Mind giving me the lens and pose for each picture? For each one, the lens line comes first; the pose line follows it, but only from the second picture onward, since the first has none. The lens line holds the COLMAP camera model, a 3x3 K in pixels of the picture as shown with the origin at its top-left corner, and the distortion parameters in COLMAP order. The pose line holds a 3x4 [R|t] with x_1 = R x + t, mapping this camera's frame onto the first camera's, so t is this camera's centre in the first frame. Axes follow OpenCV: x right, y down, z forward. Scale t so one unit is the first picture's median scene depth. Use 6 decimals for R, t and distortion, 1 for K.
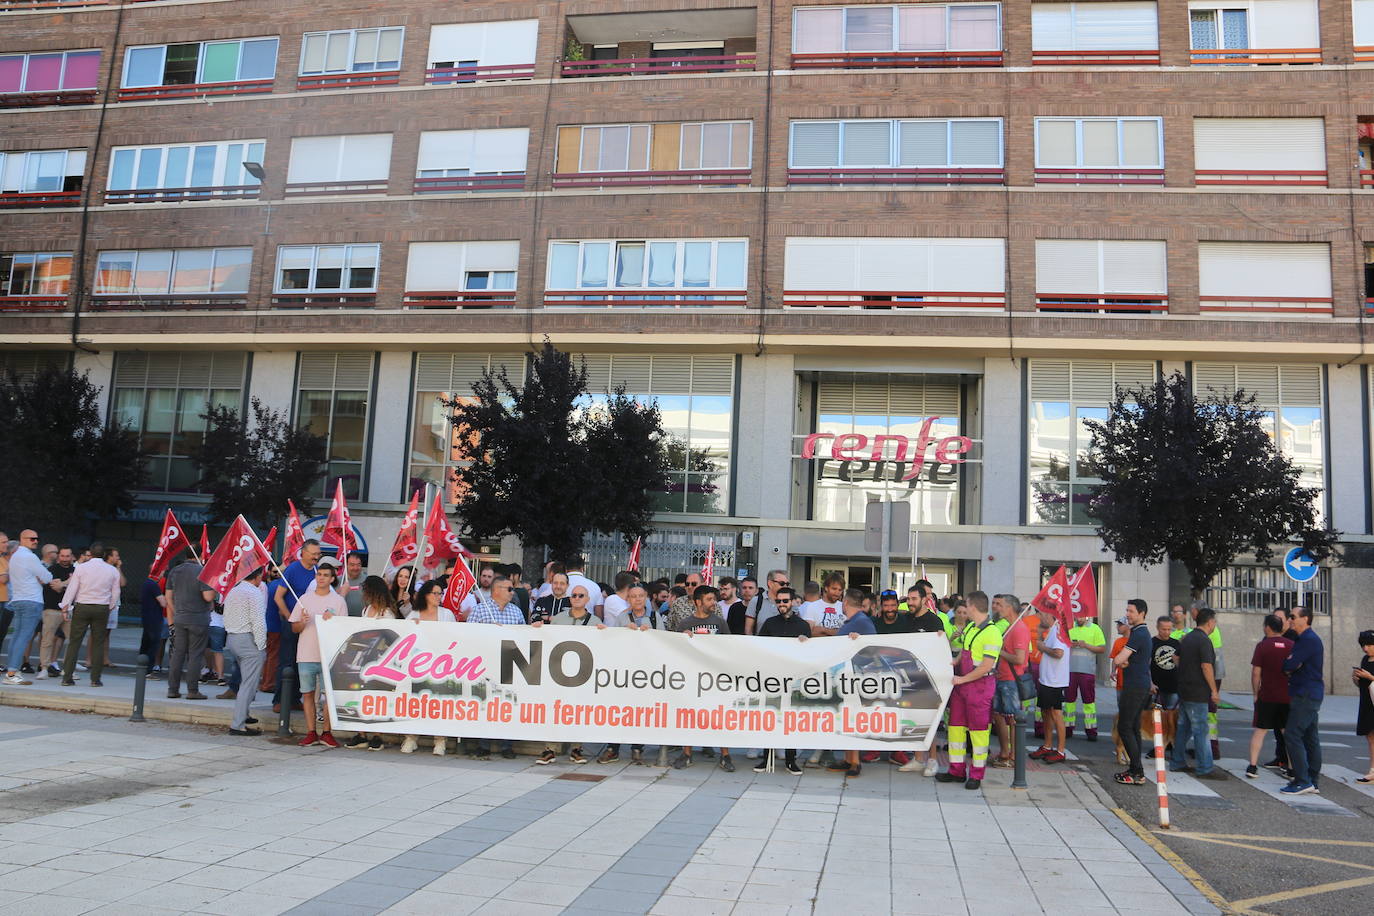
lens RADIAL K [[1148.1, 0, 687.0], [0, 1148.1, 467.6], [0, 0, 1]] dist [-0.180843, 0.132858]
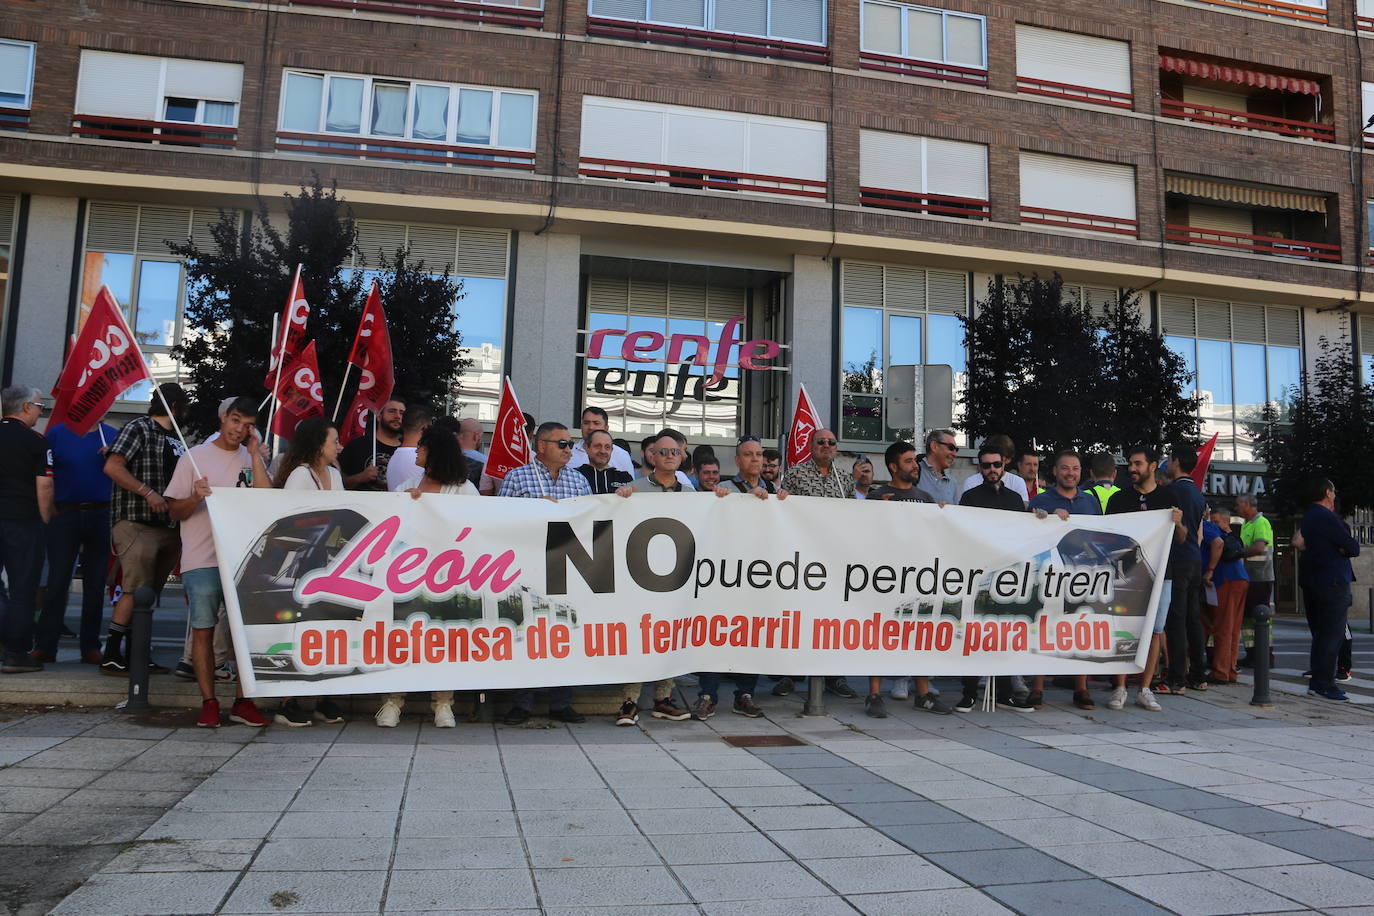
lens RADIAL K [[1148.1, 0, 731.8], [0, 1148.1, 471.4], [0, 0, 1]] dist [-0.180843, 0.132858]
pose [[0.923304, 0.013137, 0.383845, -0.131279], [-0.030264, 0.998796, 0.038615, 0.042541], [-0.382875, -0.047270, 0.922590, 0.177780]]
